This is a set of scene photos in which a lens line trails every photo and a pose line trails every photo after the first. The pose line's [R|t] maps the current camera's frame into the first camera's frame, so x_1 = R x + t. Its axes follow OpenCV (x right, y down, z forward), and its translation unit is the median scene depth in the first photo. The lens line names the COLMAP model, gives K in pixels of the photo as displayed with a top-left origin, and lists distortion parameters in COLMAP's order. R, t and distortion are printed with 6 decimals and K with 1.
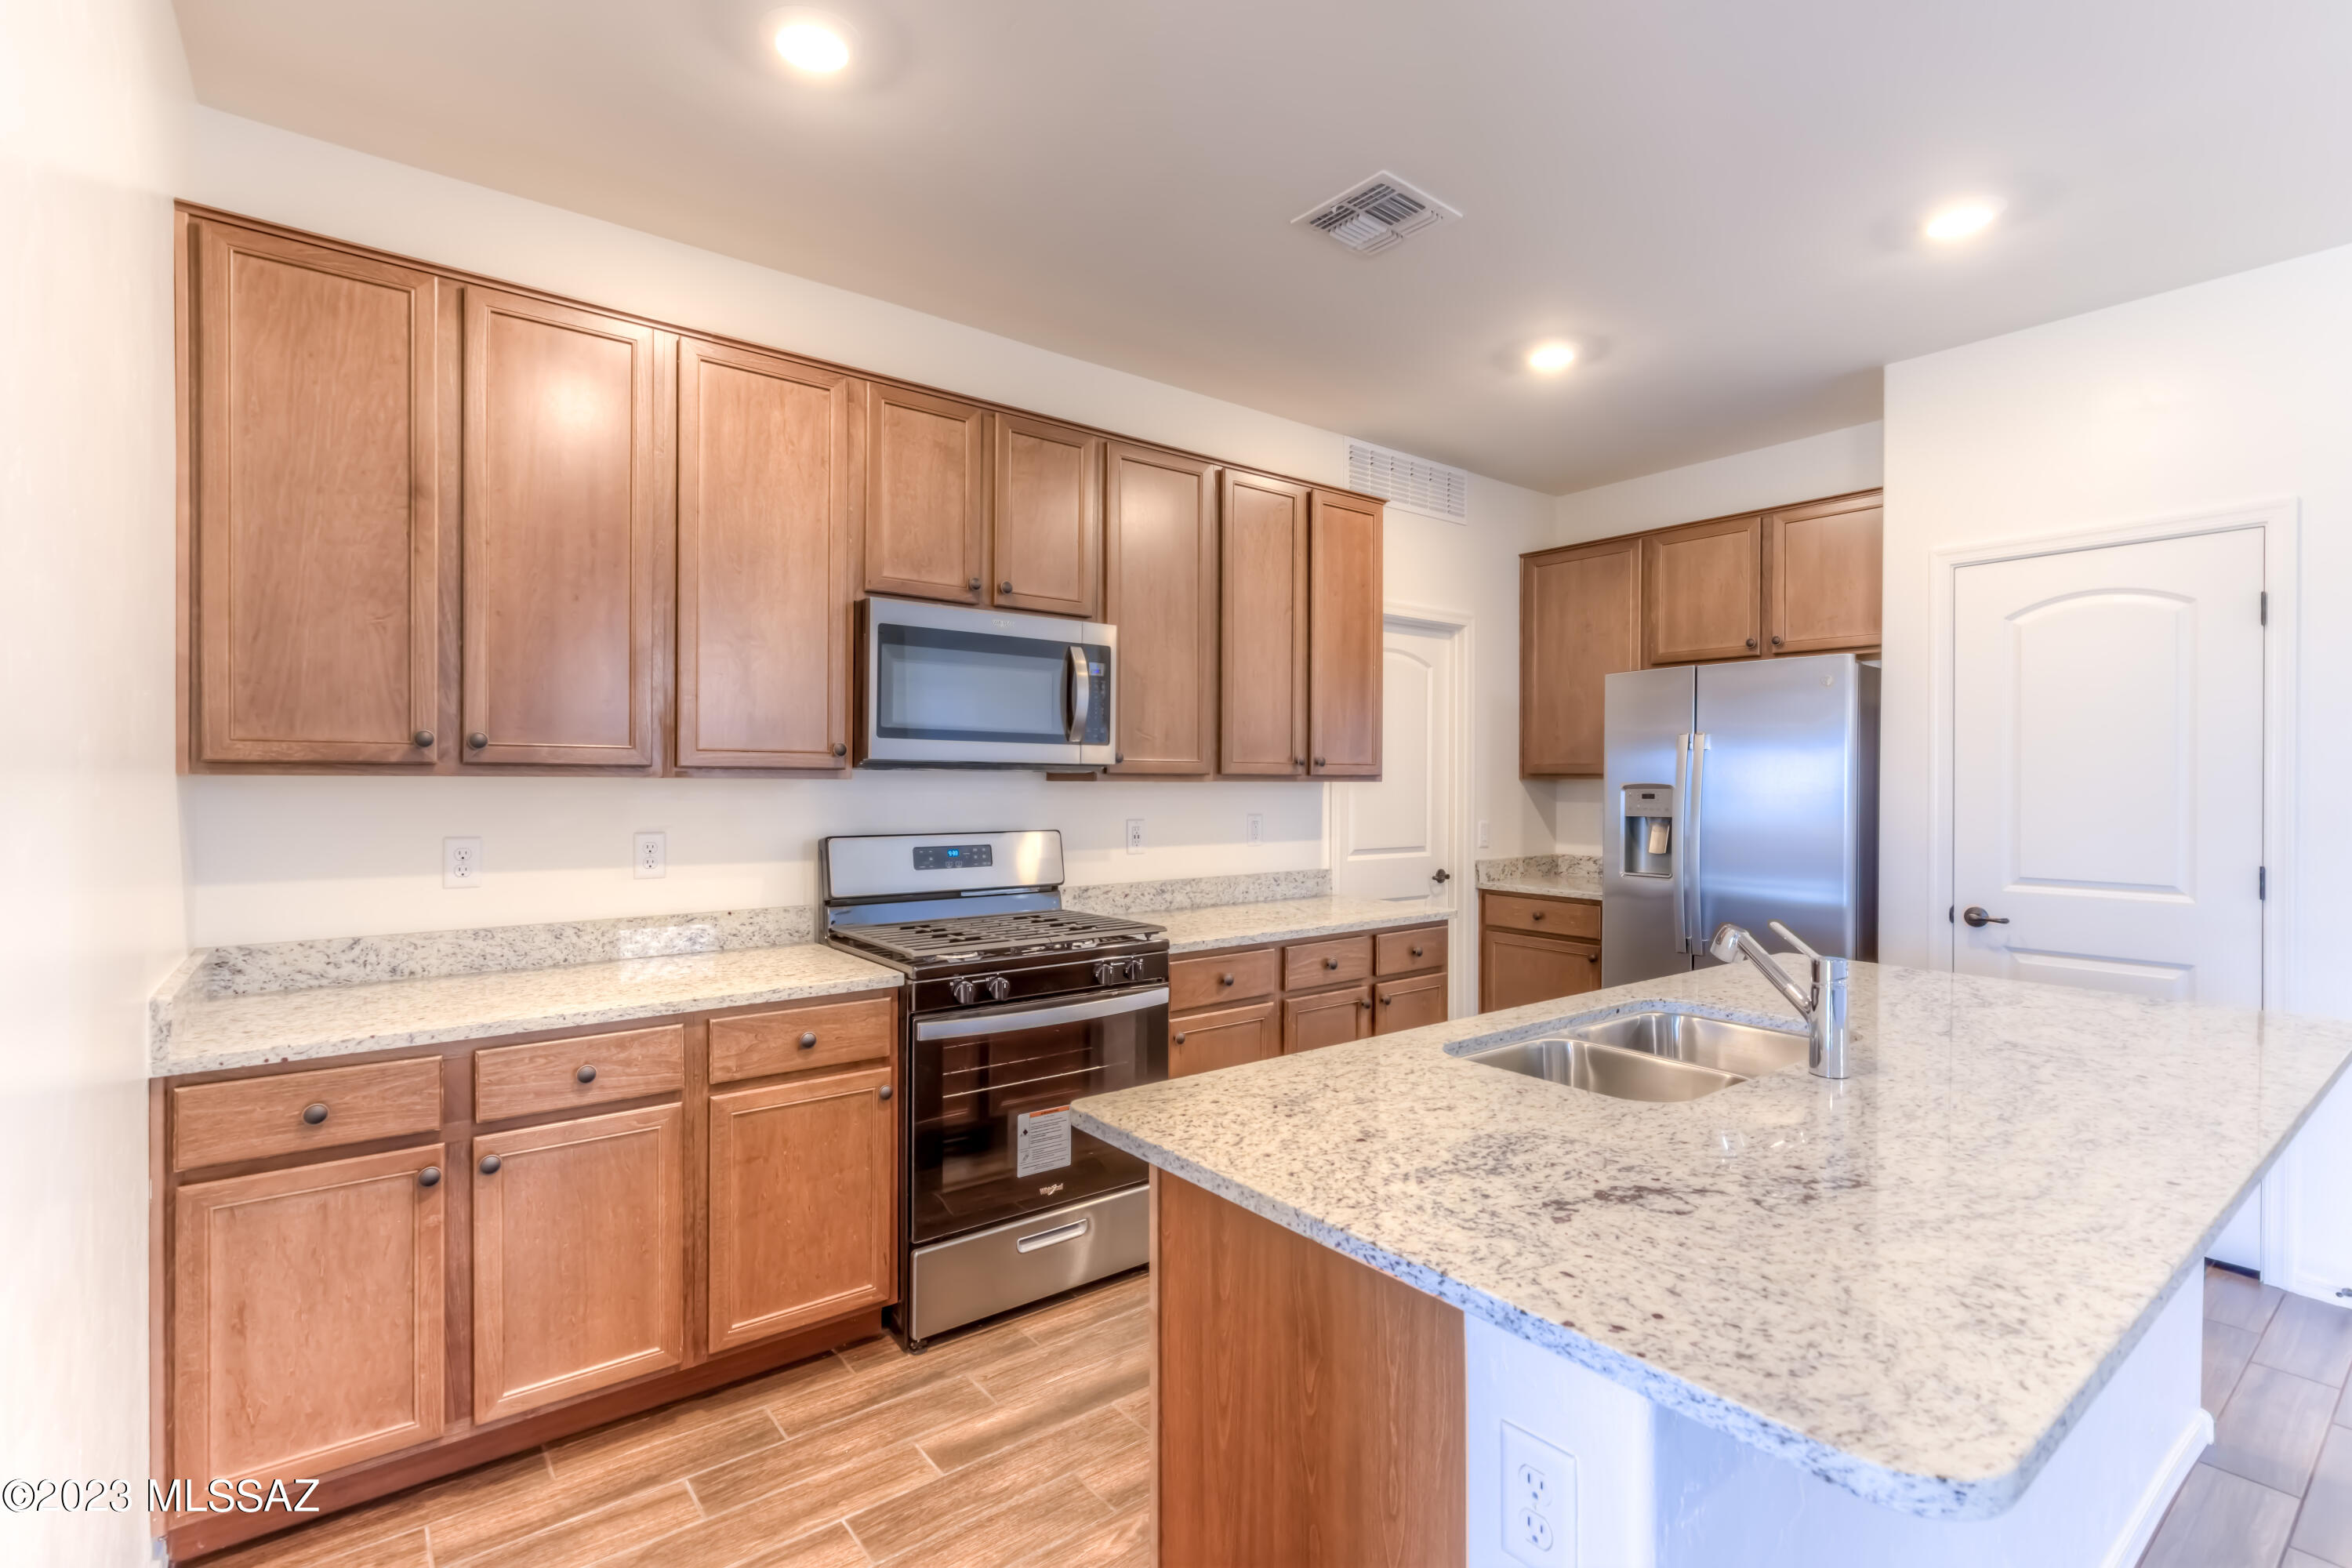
lens RADIAL K [[1088.0, 0, 1186.5], [0, 1088.0, 803.7], [0, 0, 1]] dist [0.004057, 0.000020]
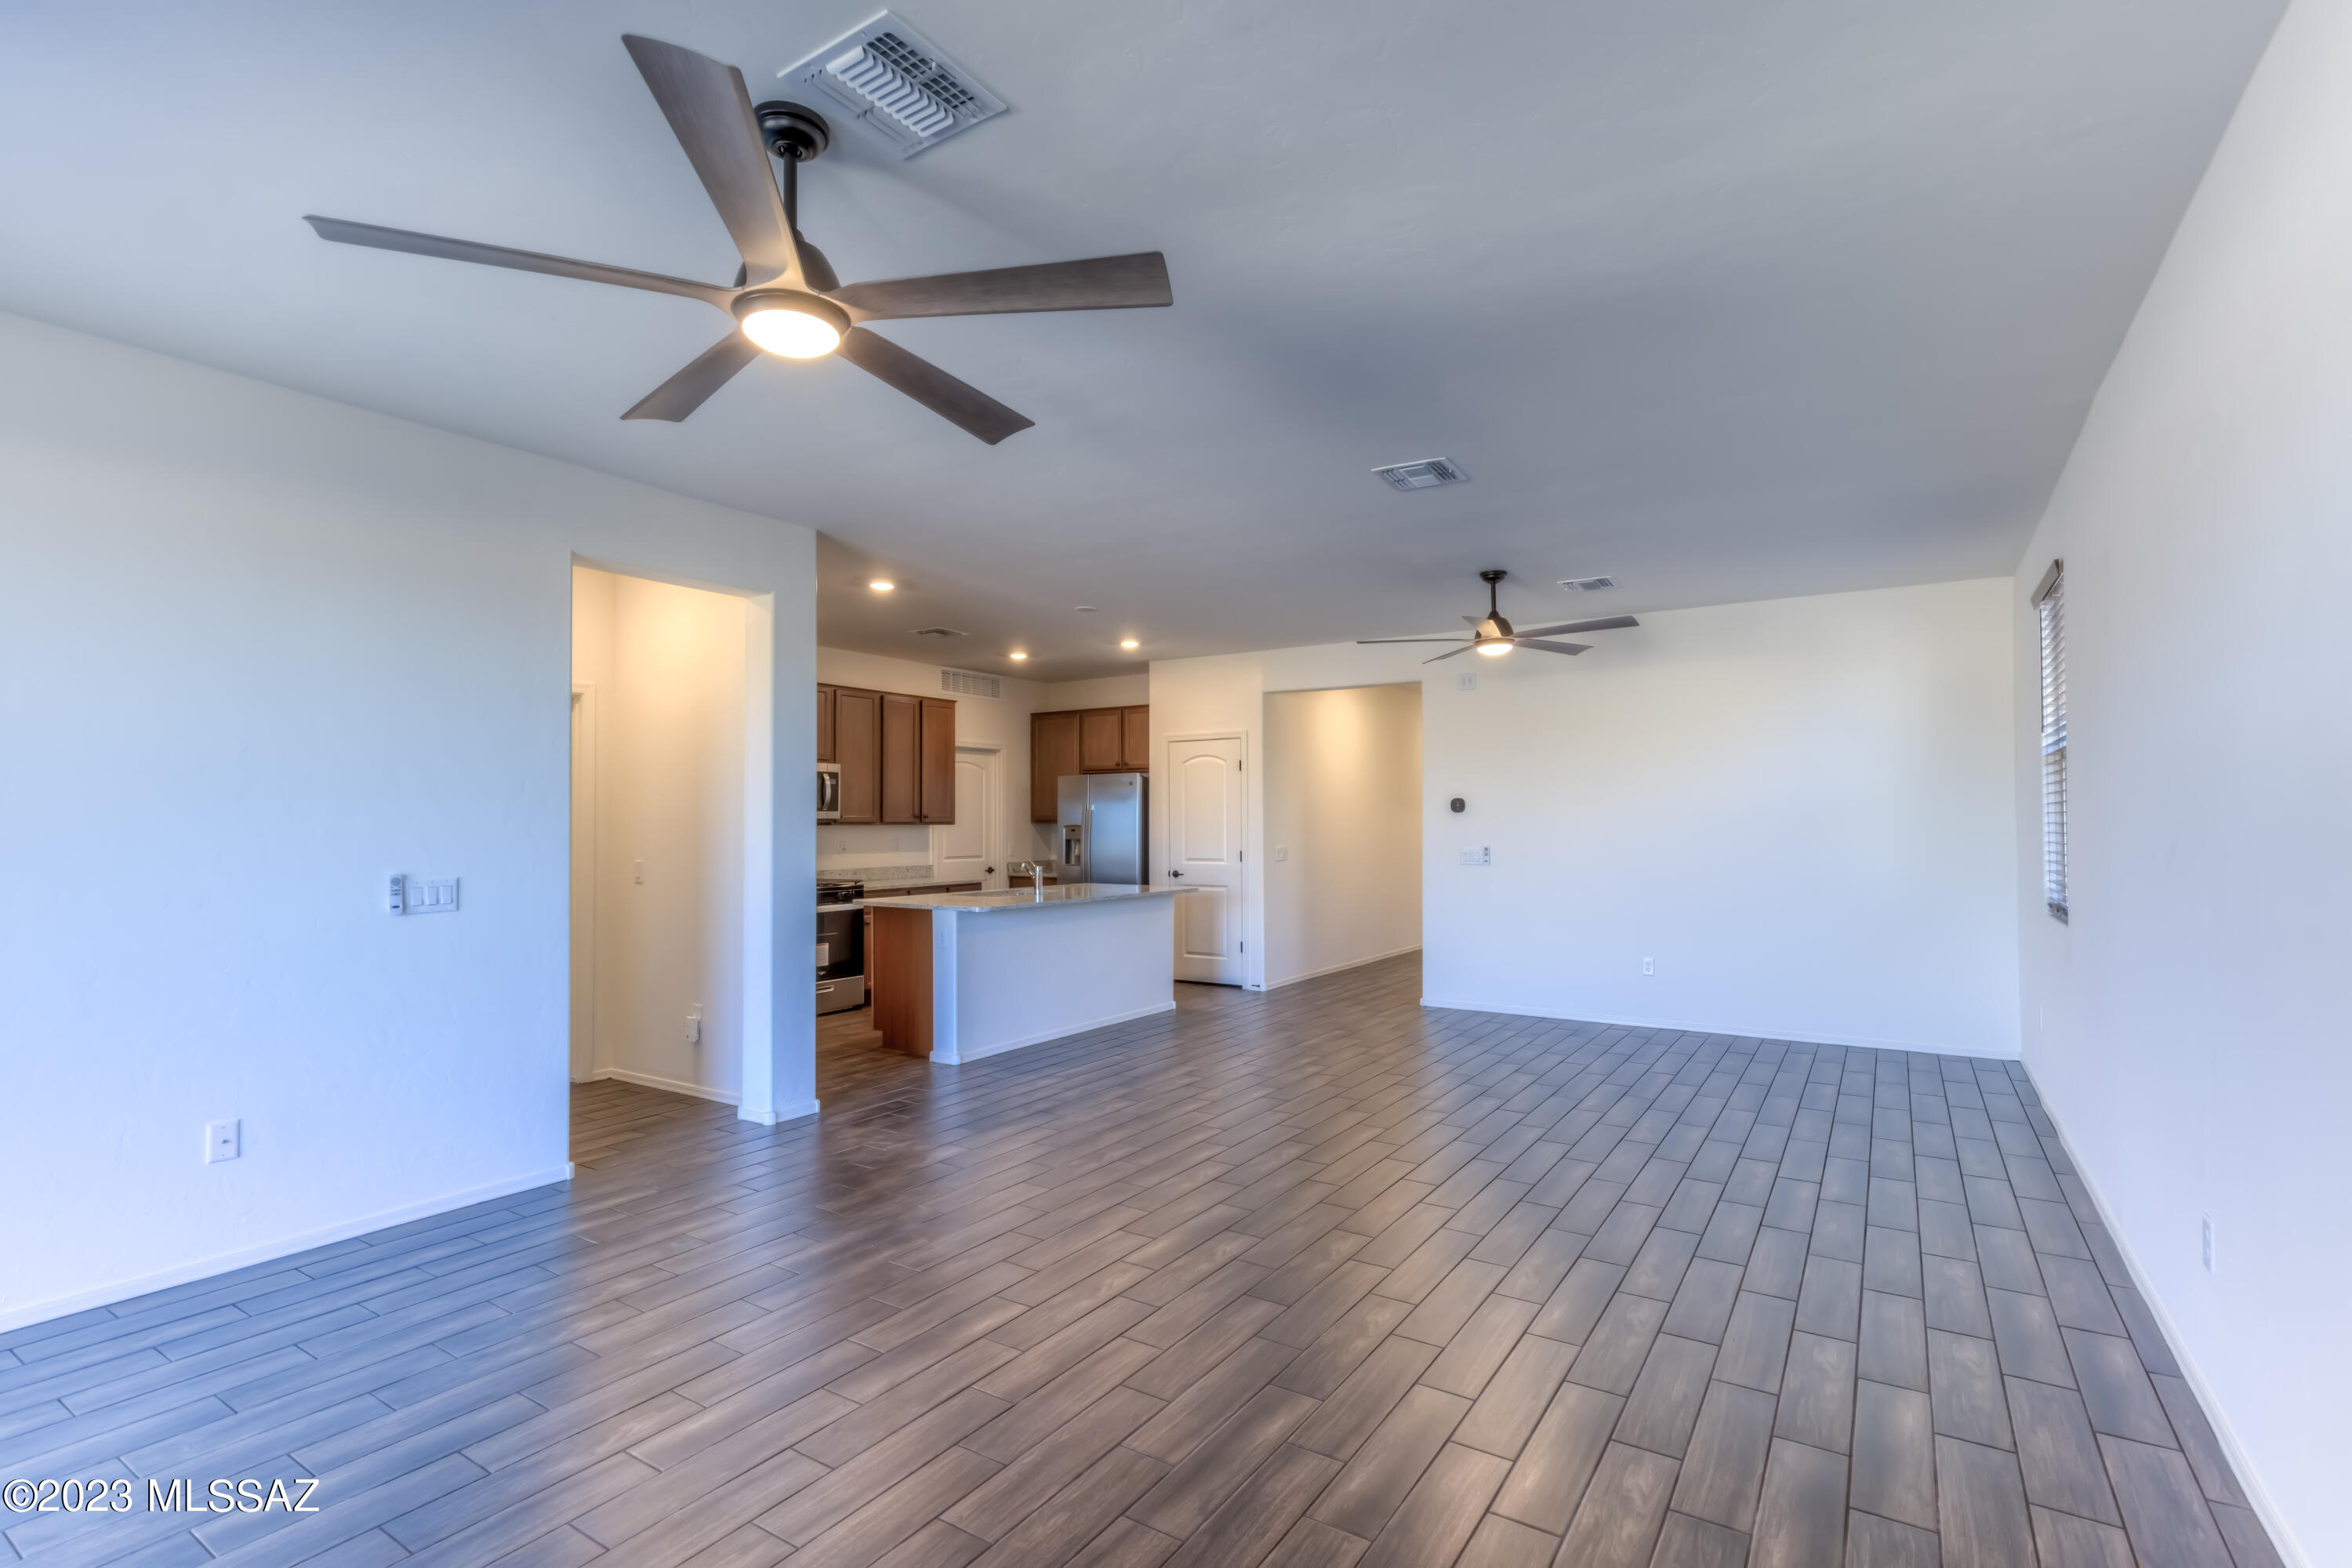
lens RADIAL K [[1088.0, 0, 1186.5], [0, 1088.0, 803.7], [0, 0, 1]] dist [0.004057, 0.000020]
pose [[0.948029, -0.000637, 0.318183, -0.081388], [0.013643, 0.999160, -0.038647, 0.029192], [-0.317891, 0.040980, 0.947241, -1.266626]]
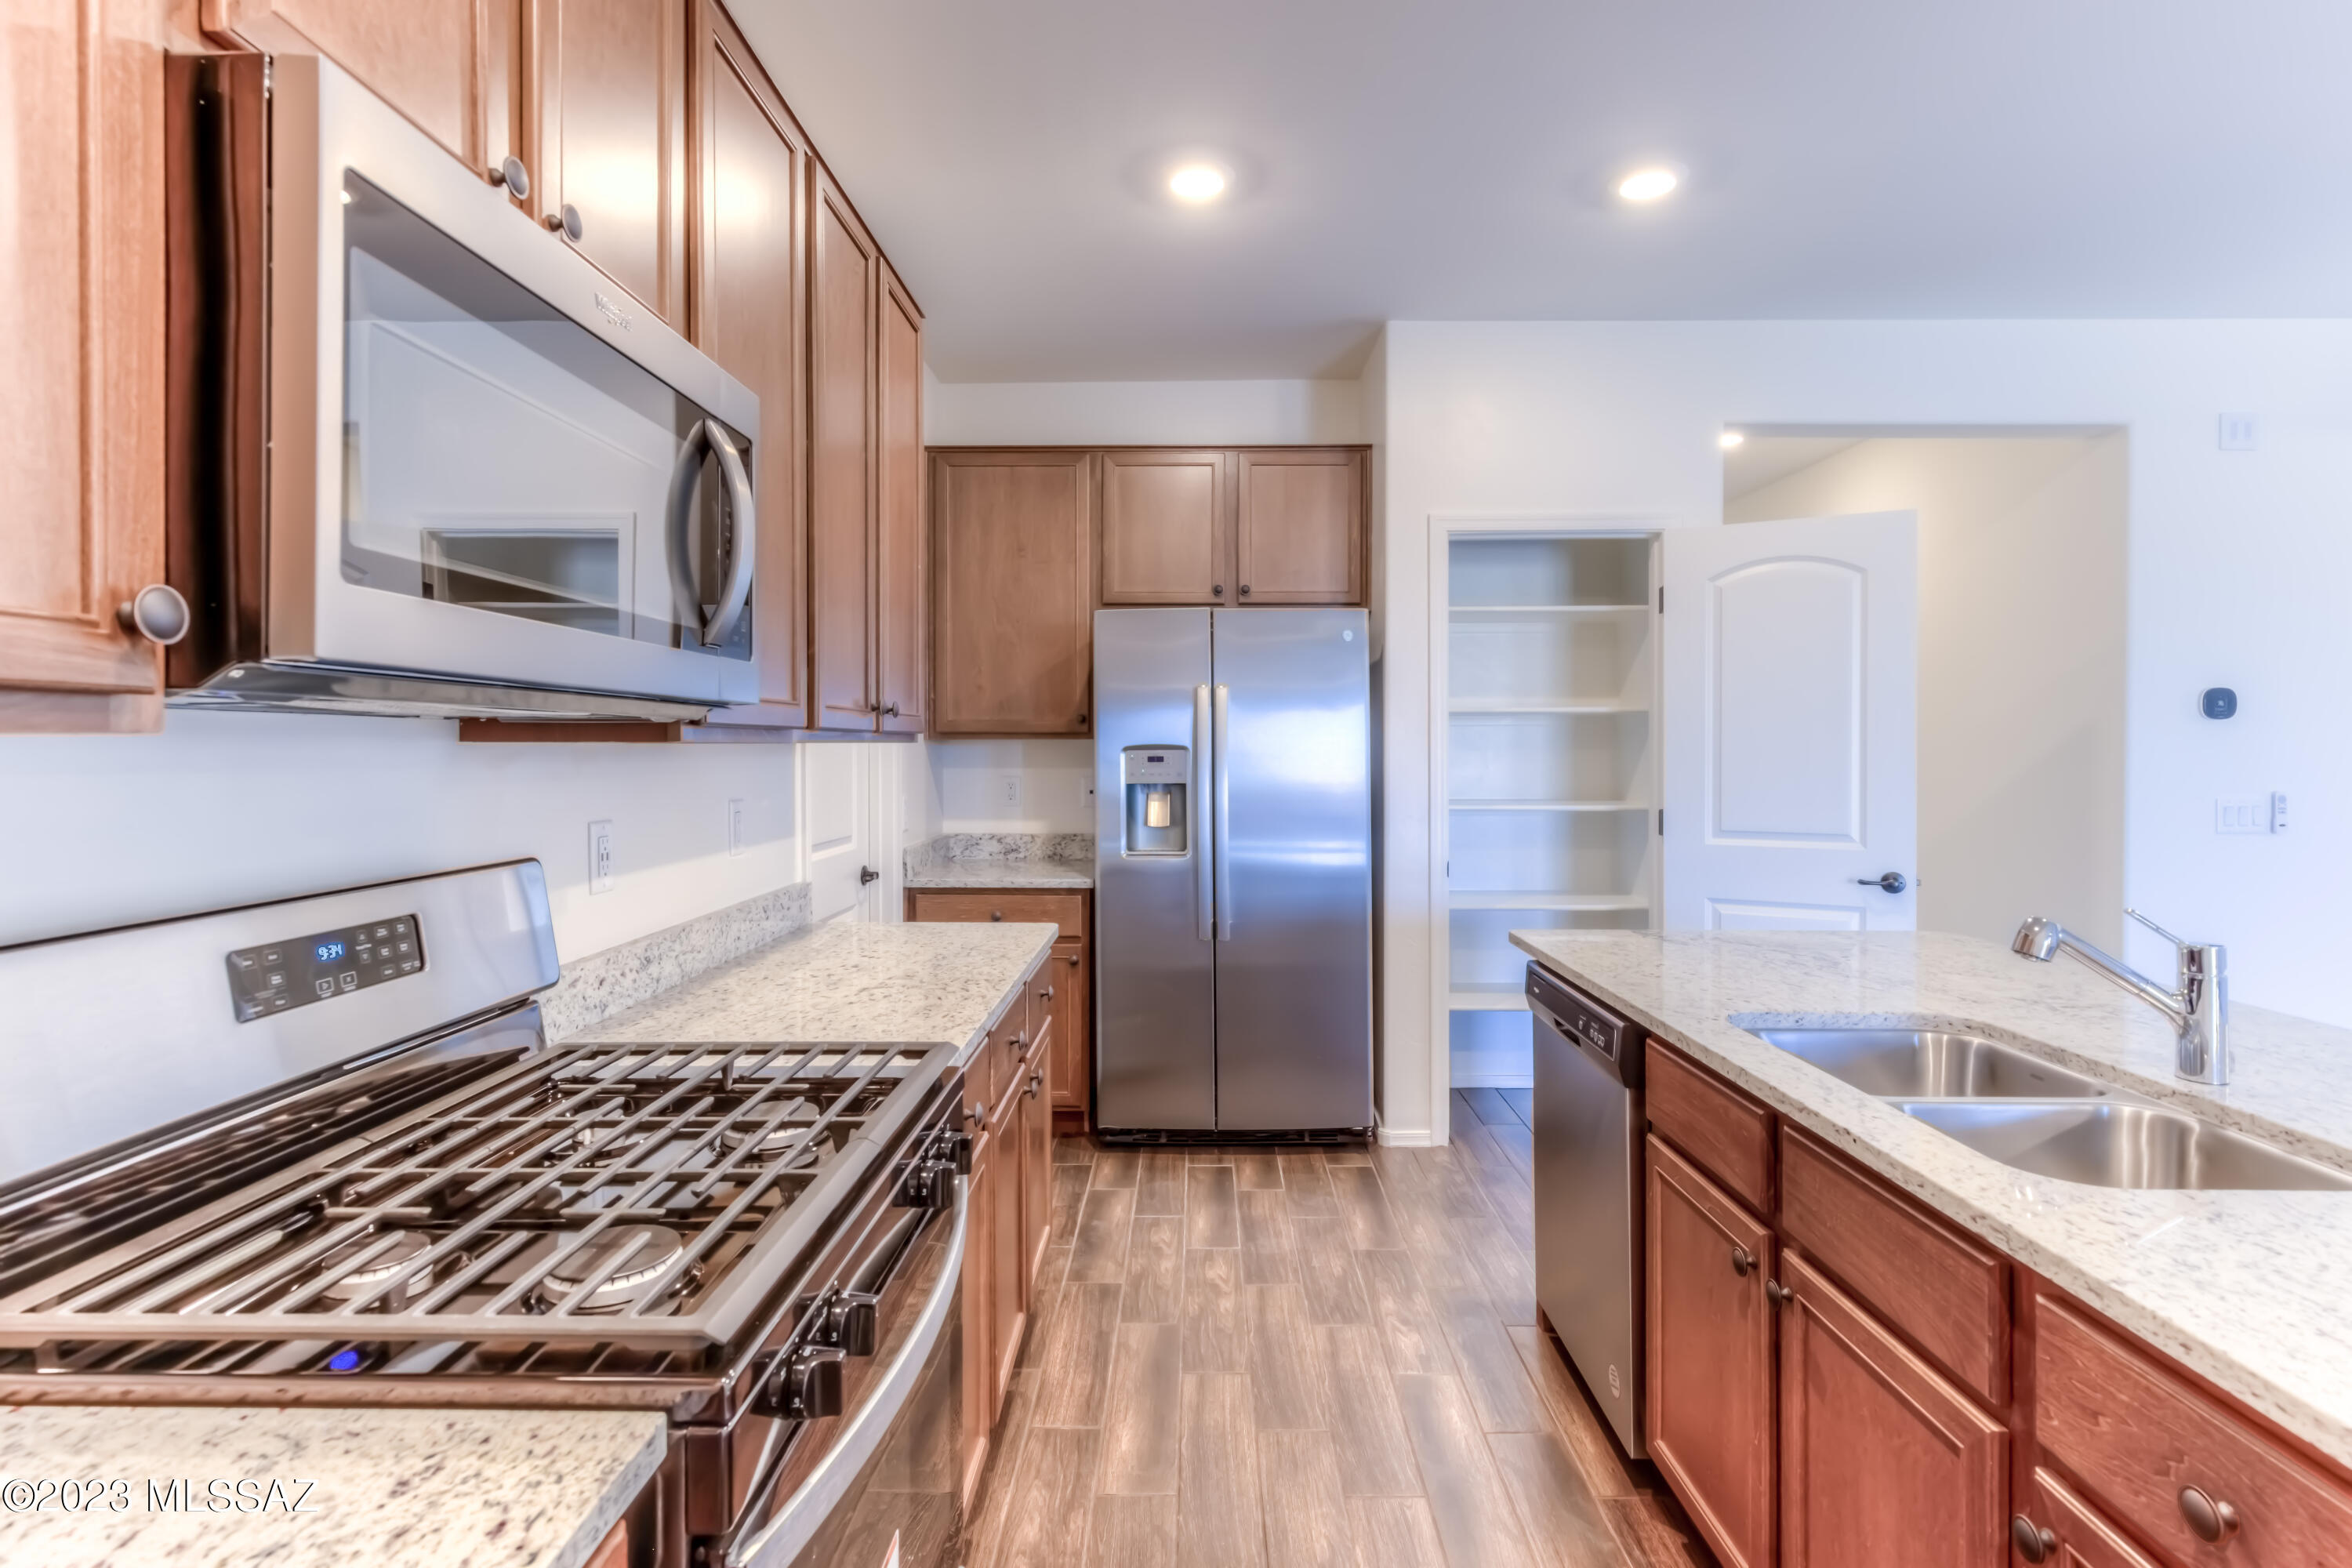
lens RADIAL K [[1148.4, 0, 1169.6], [0, 1148.4, 745.6], [0, 0, 1]] dist [0.036678, 0.000135]
pose [[0.648566, -0.003241, 0.761151, -0.245587], [0.016683, 0.999811, -0.009958, -0.008634], [-0.760975, 0.019157, 0.648498, 0.424303]]
